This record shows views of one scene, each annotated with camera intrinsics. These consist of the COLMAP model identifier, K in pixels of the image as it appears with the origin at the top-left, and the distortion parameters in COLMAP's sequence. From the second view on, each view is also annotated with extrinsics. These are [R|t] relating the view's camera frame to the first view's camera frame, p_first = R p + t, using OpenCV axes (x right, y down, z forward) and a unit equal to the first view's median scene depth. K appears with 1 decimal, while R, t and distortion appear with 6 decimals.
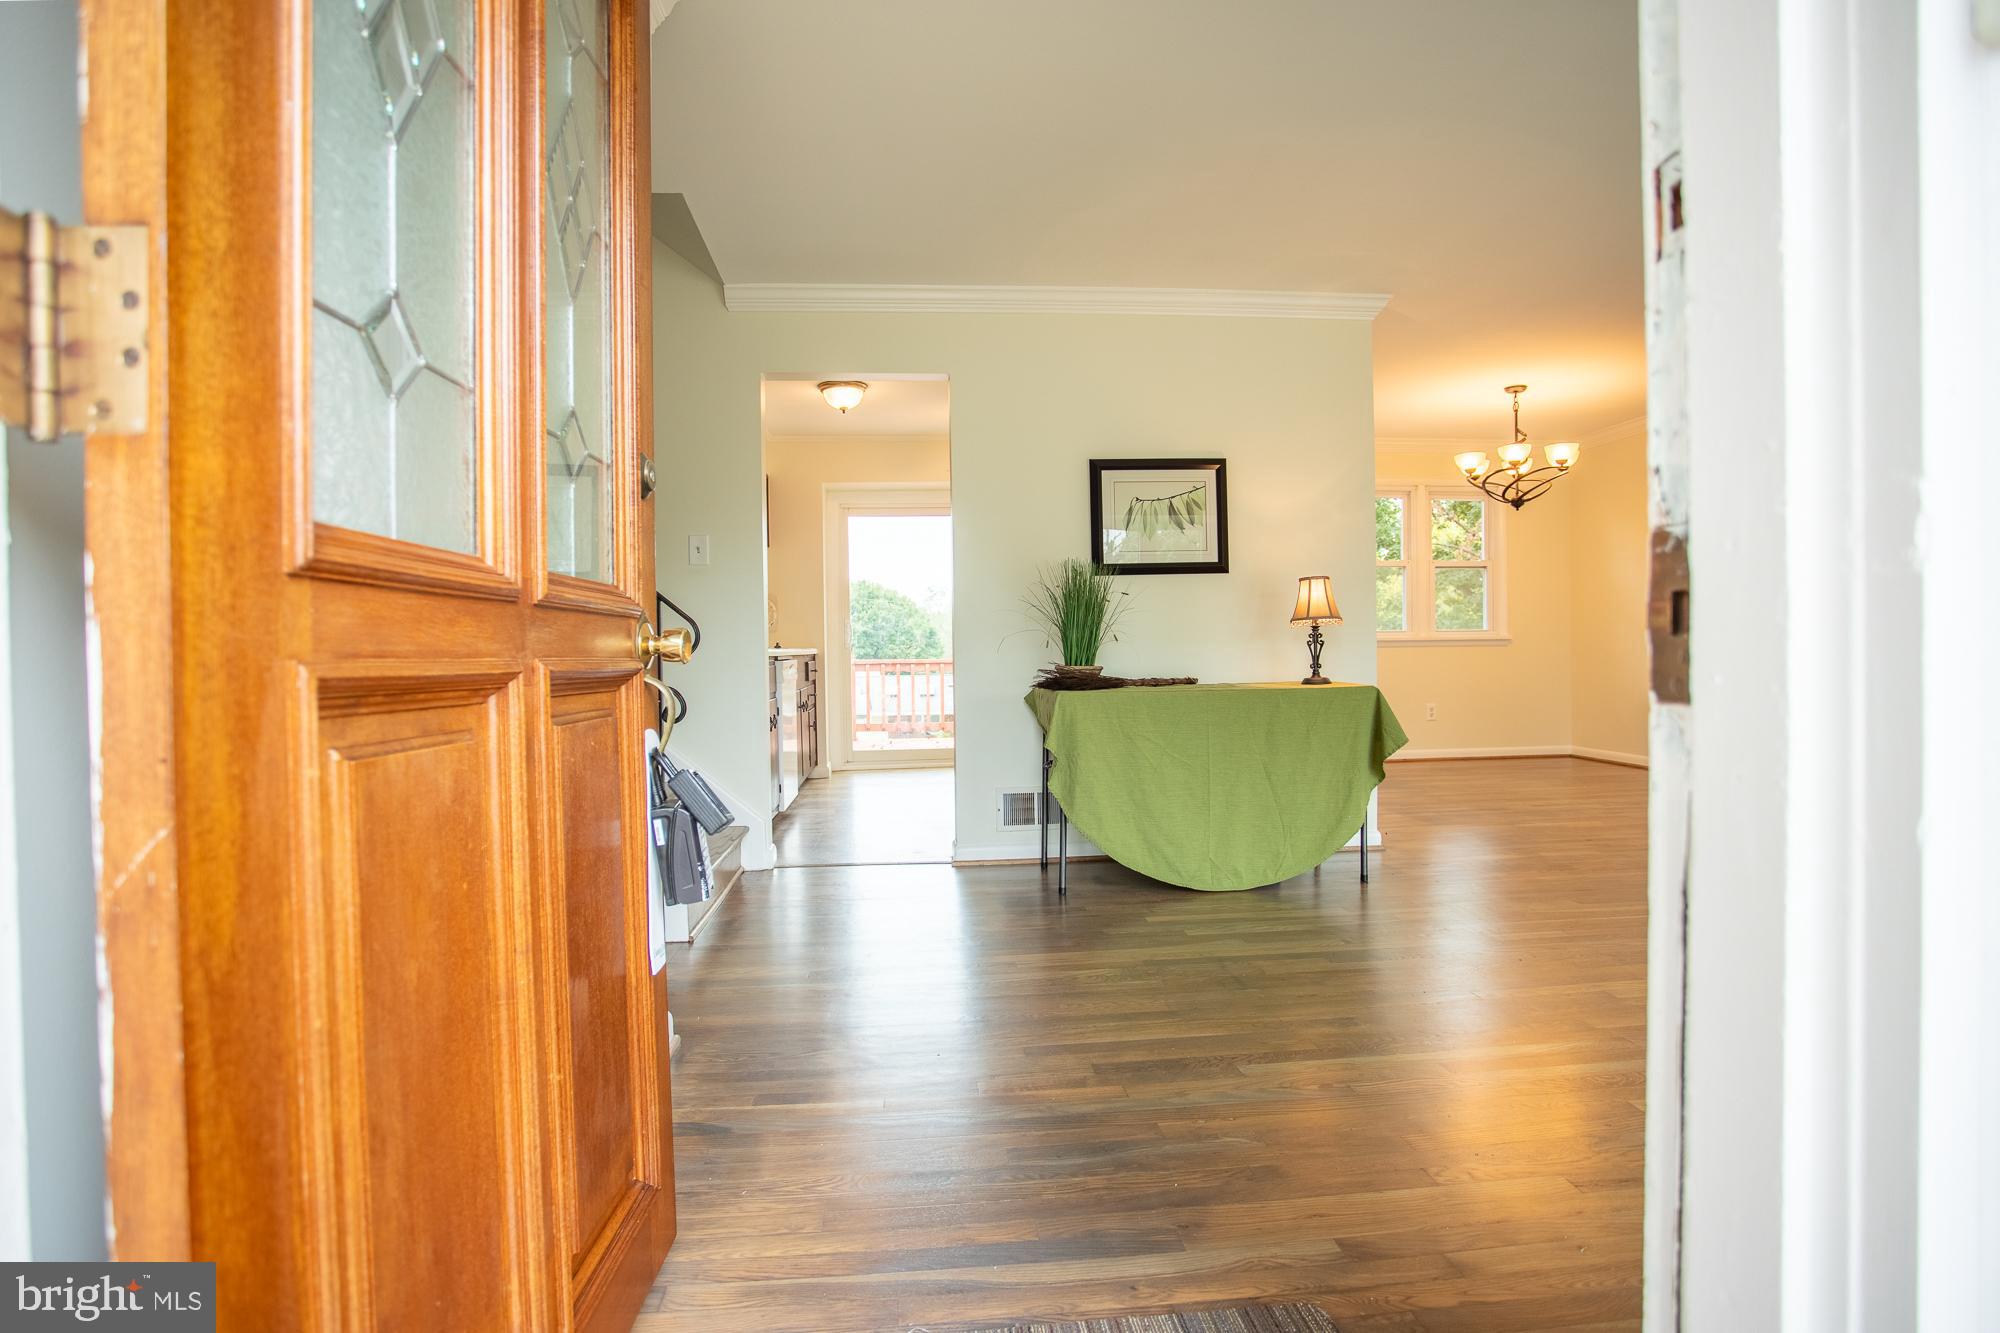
lens RADIAL K [[1021.0, 0, 976.7], [0, 1021.0, 673.8], [0, 0, 1]] dist [-0.048239, 0.001609]
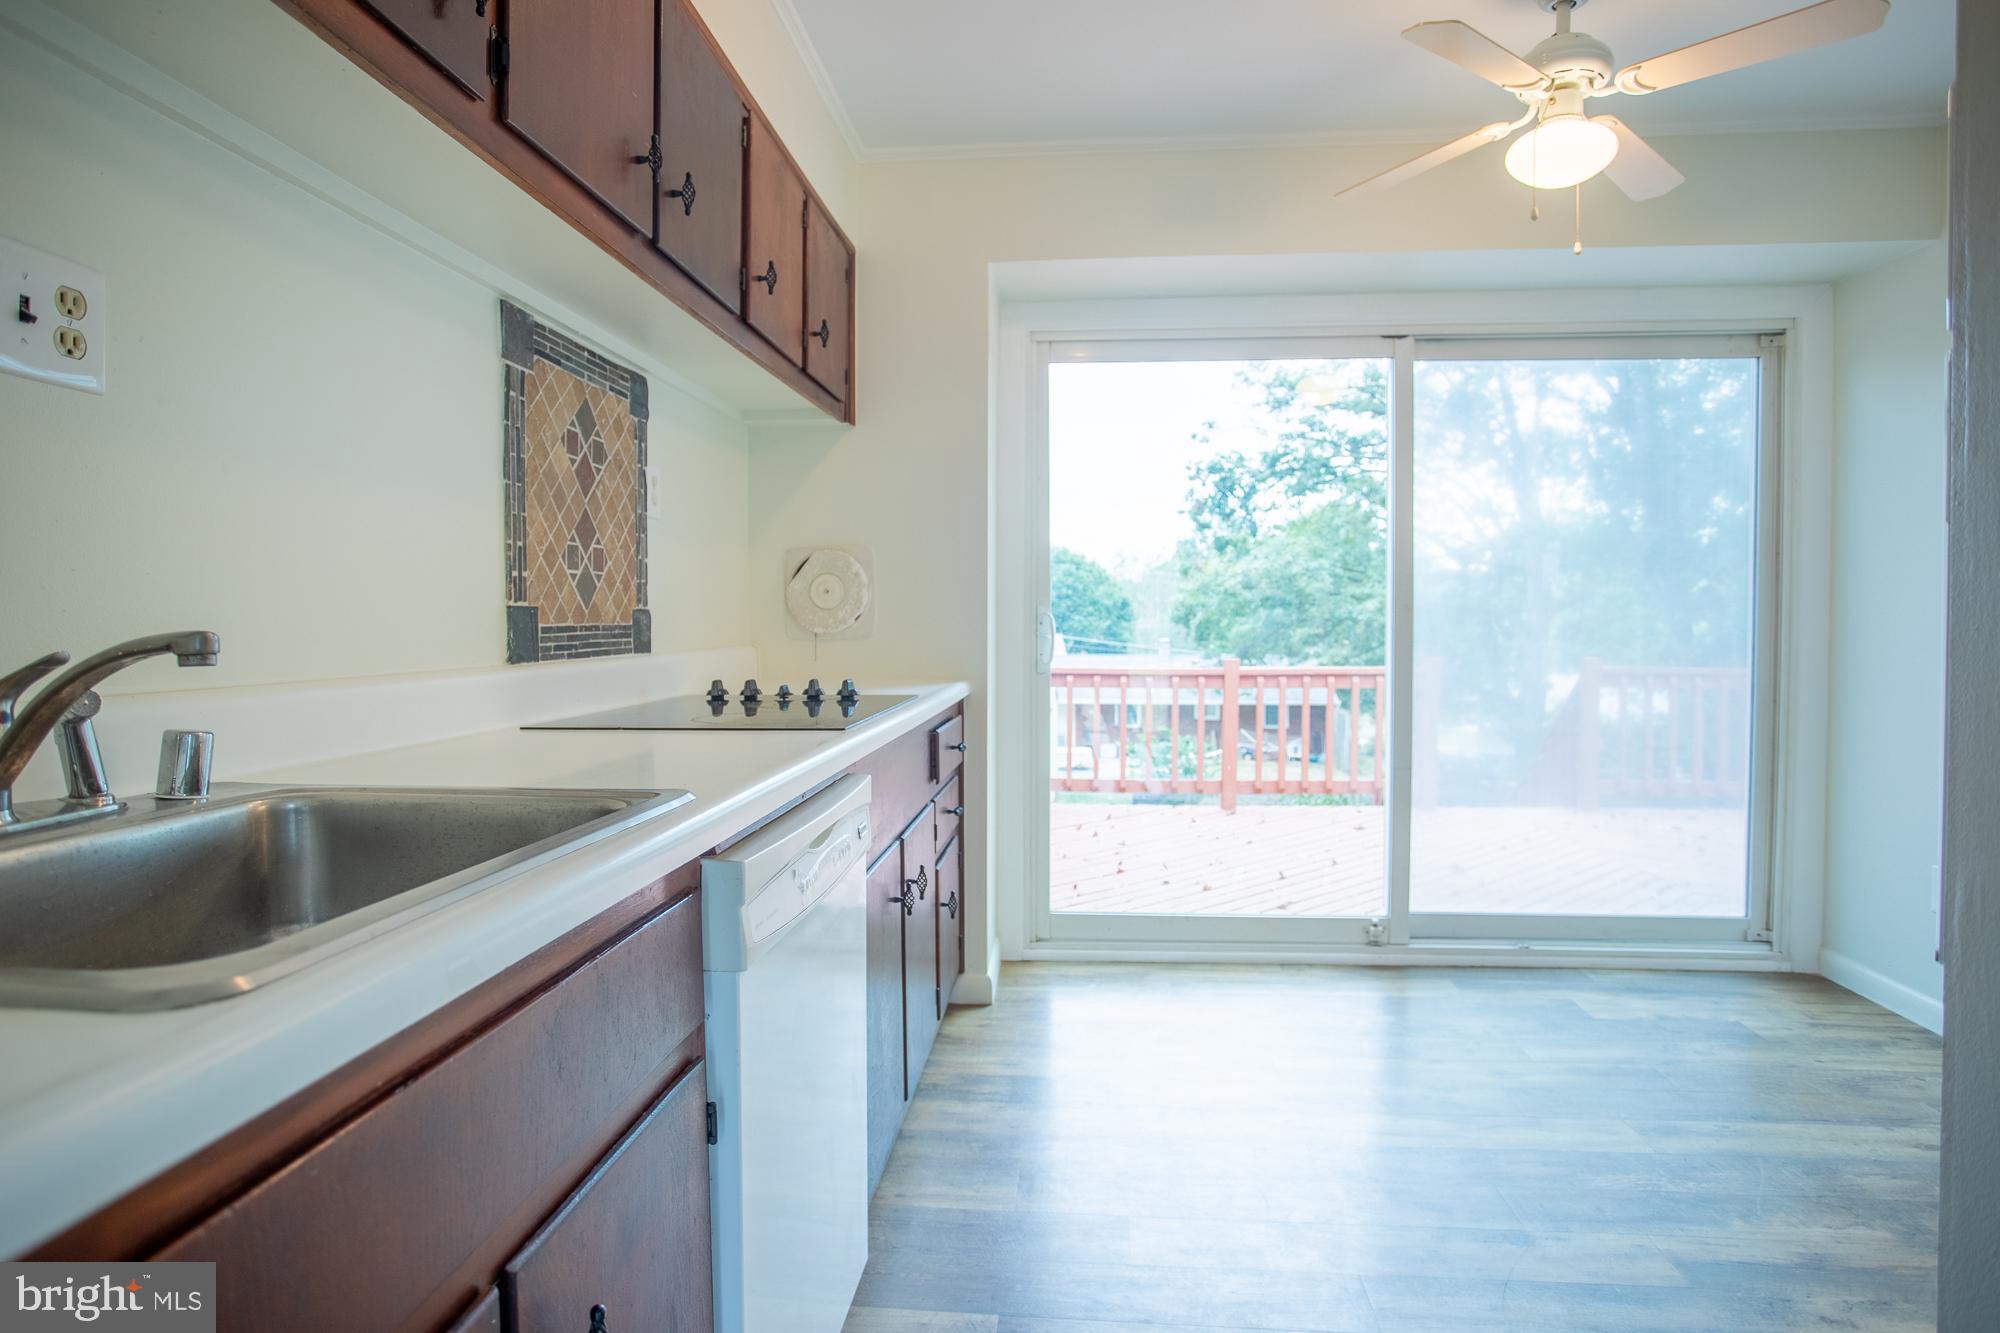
lens RADIAL K [[1162.0, 0, 1000.0], [0, 1162.0, 666.5], [0, 0, 1]] dist [-0.000057, -0.000049]
pose [[0.988754, 0.022905, -0.147789, -0.075522], [-0.020752, 0.999655, 0.016099, -0.035503], [0.148106, -0.012852, 0.988888, 0.534426]]
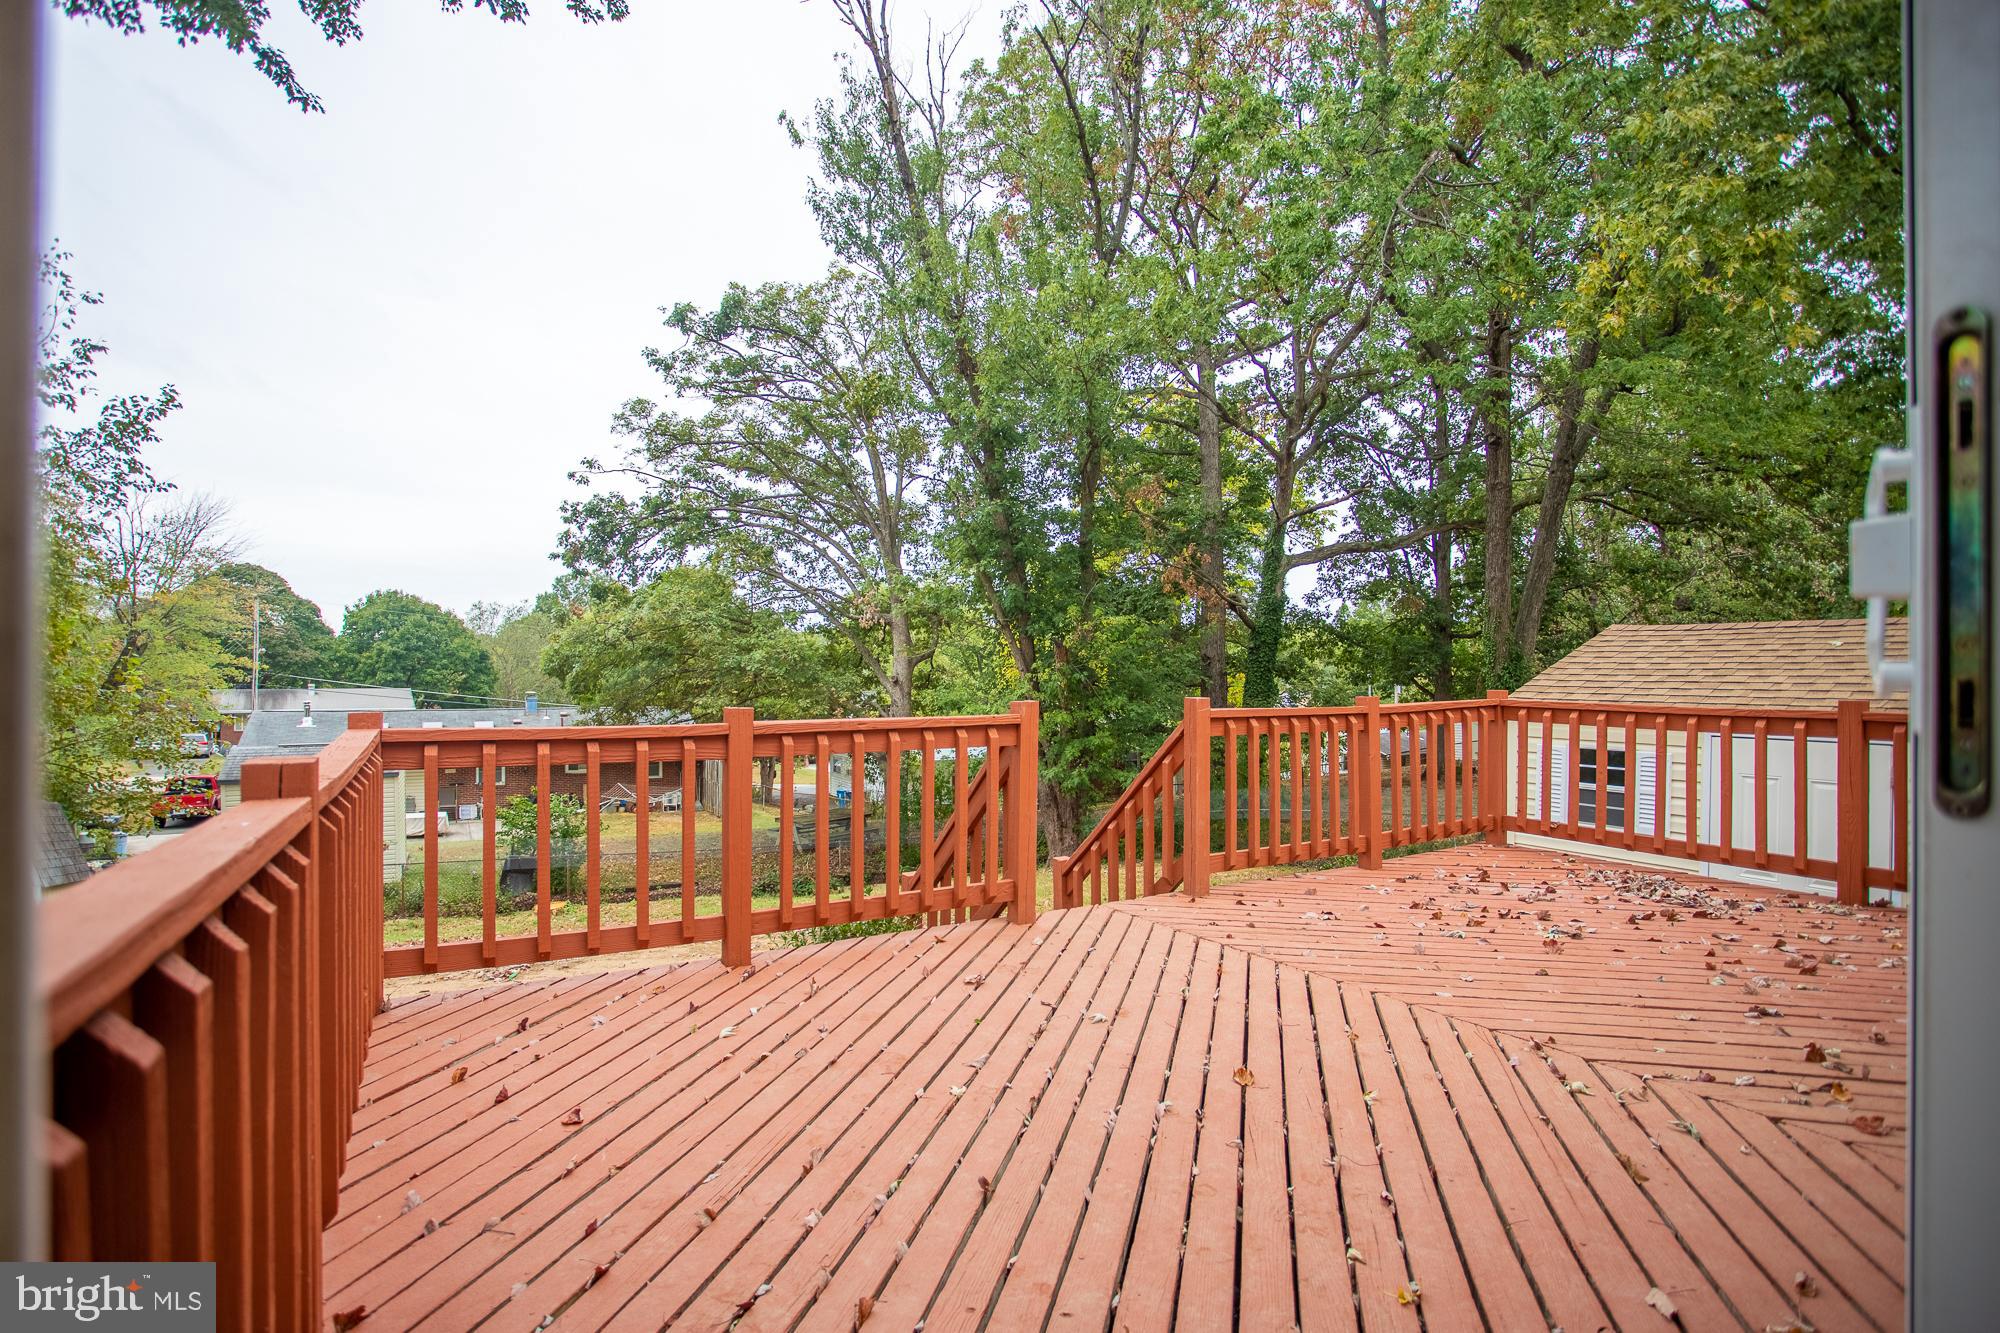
lens RADIAL K [[1021.0, 0, 976.7], [0, 1021.0, 673.8], [0, 0, 1]] dist [-0.048239, 0.001609]
pose [[0.913982, 0.014989, 0.405478, -0.568171], [-0.002461, 0.999504, -0.031402, -0.046279], [-0.405747, 0.027703, 0.913565, 4.740296]]
